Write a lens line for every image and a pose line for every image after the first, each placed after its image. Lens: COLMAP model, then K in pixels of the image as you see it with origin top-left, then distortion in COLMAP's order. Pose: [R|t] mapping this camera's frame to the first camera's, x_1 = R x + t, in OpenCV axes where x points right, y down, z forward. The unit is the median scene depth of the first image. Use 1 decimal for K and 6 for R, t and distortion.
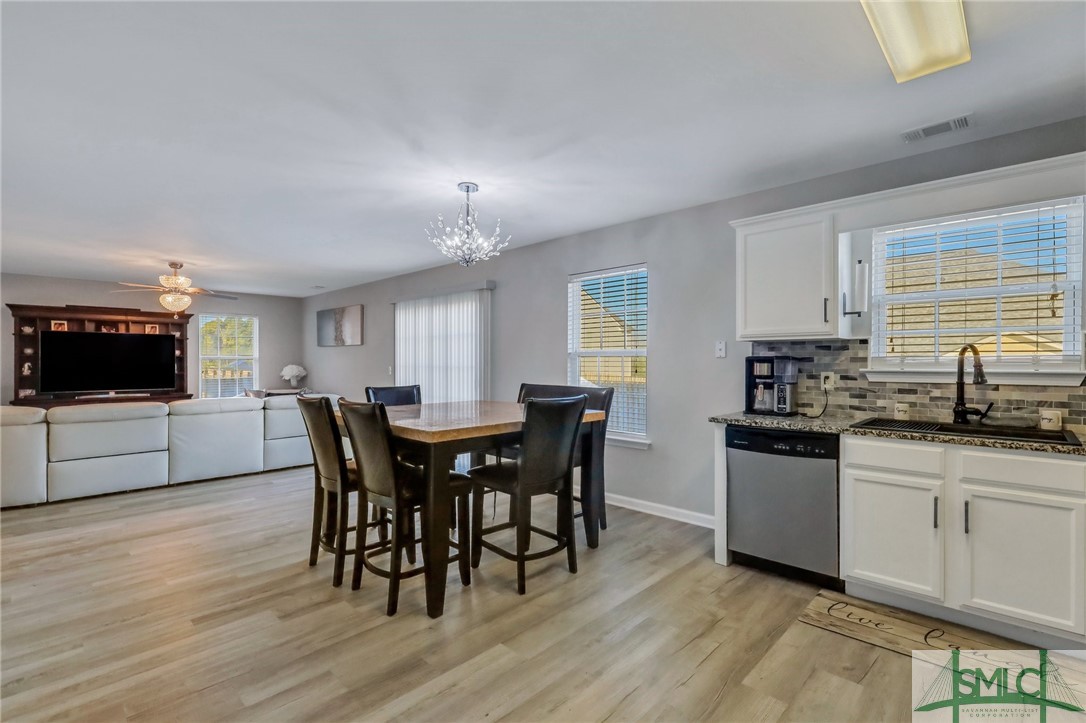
lens RADIAL K [[496.6, 0, 552.4], [0, 496.6, 361.2], [0, 0, 1]] dist [0.003678, 0.000107]
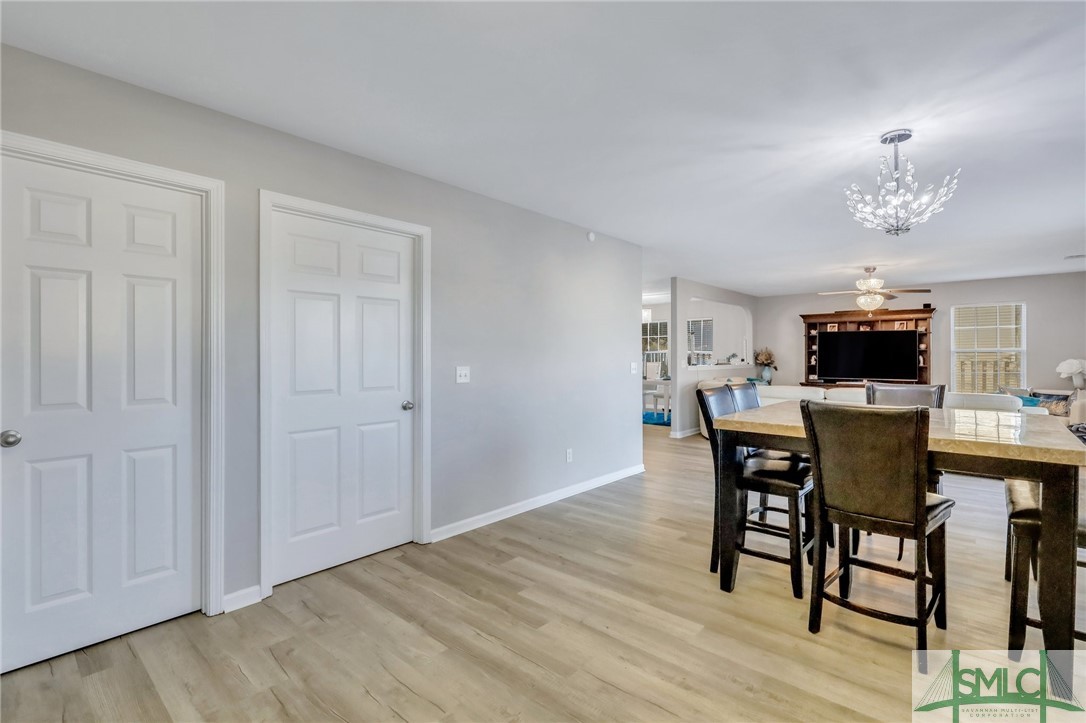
lens RADIAL K [[496.6, 0, 549.0], [0, 496.6, 354.5], [0, 0, 1]] dist [0.003678, 0.000107]
pose [[0.036561, -0.001683, -0.999330, 0.659747], [0.002510, 0.999996, -0.001592, -0.001020], [0.999328, -0.002450, 0.036565, 0.453223]]
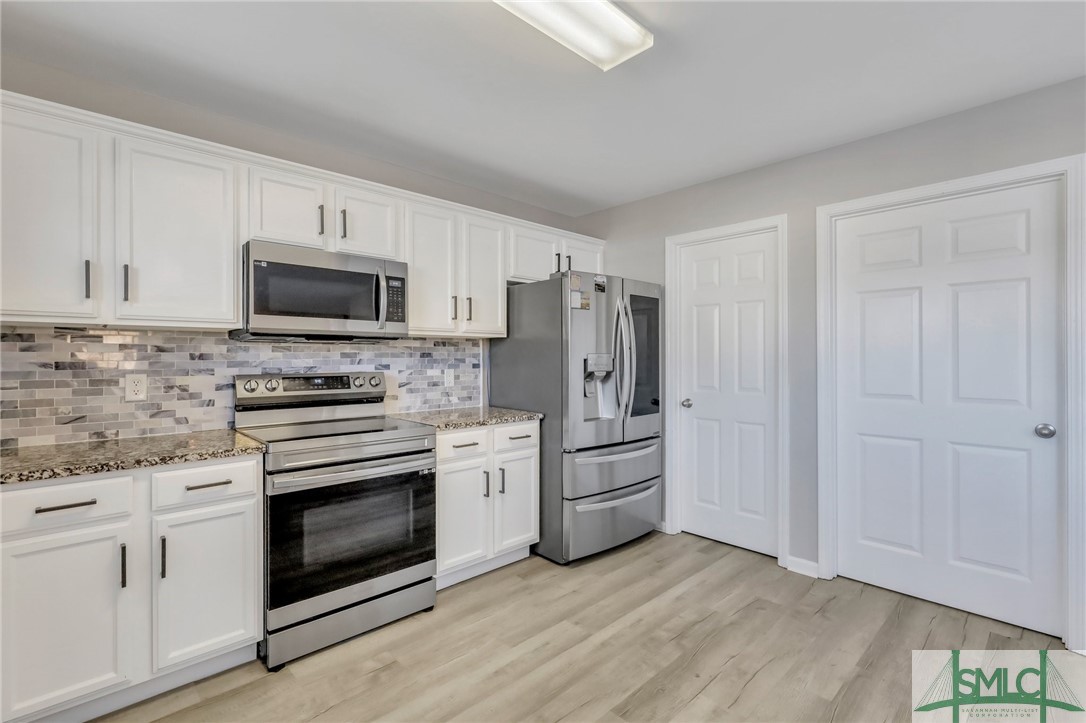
lens RADIAL K [[496.6, 0, 549.6], [0, 496.6, 355.5], [0, 0, 1]] dist [0.003678, 0.000107]
pose [[-0.999177, 0.000935, 0.040558, 0.275571], [0.000683, 0.999980, -0.006232, 0.000680], [-0.040563, -0.006199, -0.999158, 0.937181]]
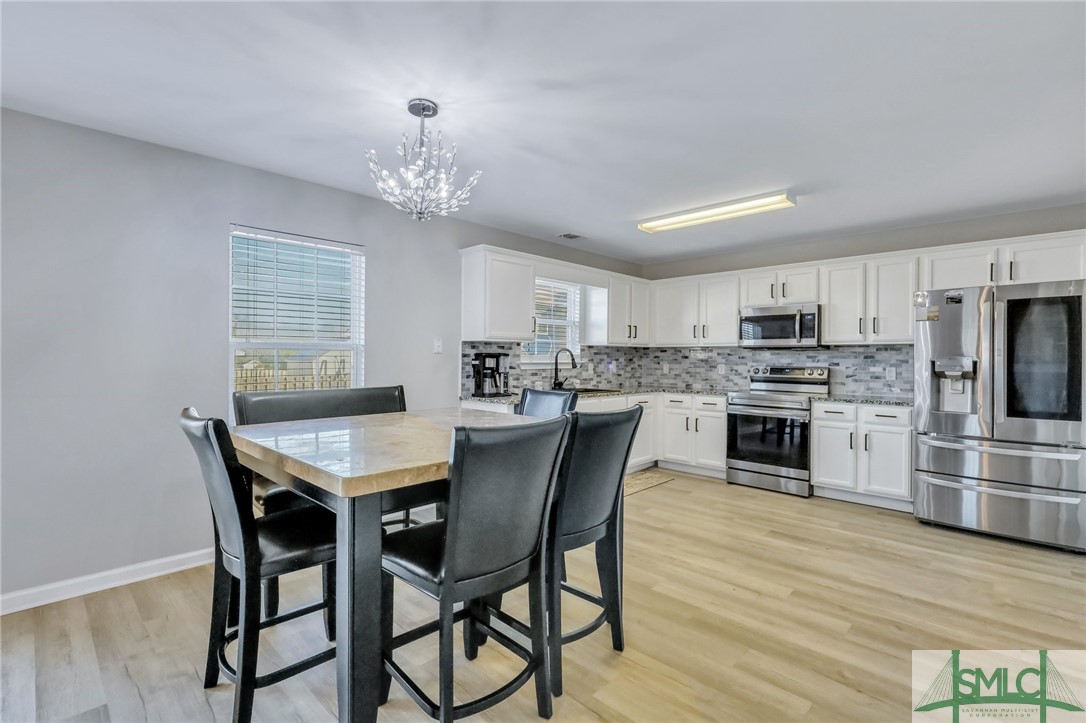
lens RADIAL K [[496.6, 0, 543.2], [0, 496.6, 358.6], [0, 0, 1]] dist [0.003678, 0.000107]
pose [[0.007239, -0.005965, 0.999956, -0.944762], [-0.007425, 0.999954, 0.006018, -0.004446], [-0.999946, -0.007468, 0.007194, 0.897410]]
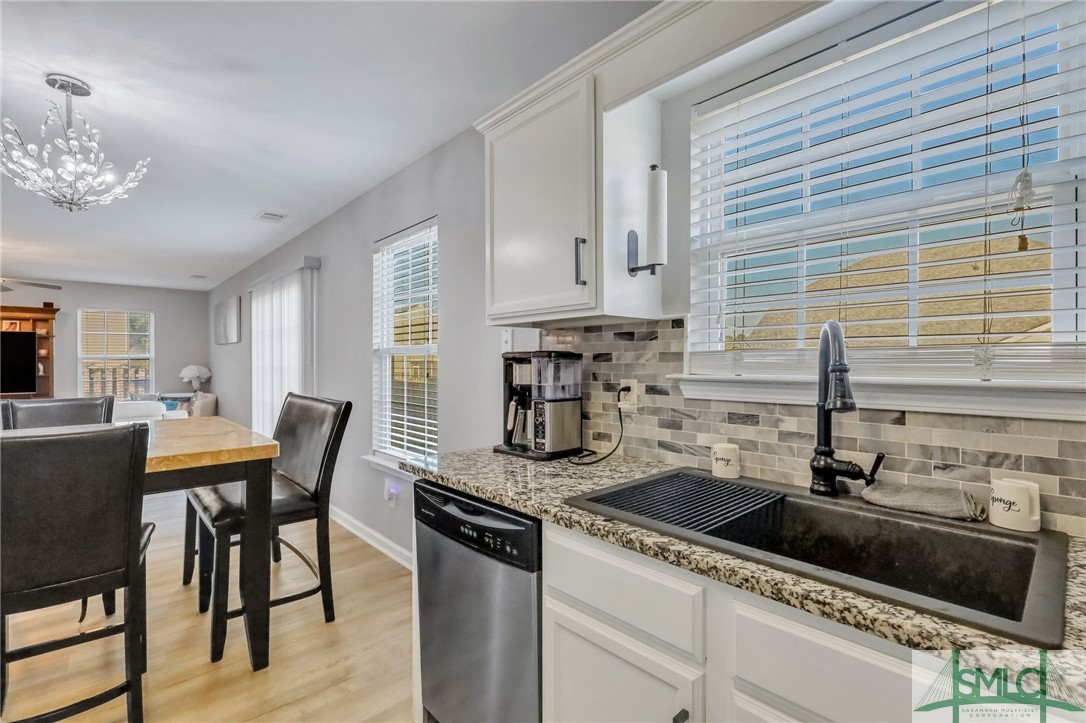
lens RADIAL K [[496.6, 0, 542.2], [0, 496.6, 360.6], [0, 0, 1]] dist [0.003678, 0.000107]
pose [[0.997793, -0.003616, -0.066309, 0.508495], [0.003725, 0.999992, 0.001529, -0.000366], [0.066303, -0.001772, 0.997798, 0.449406]]
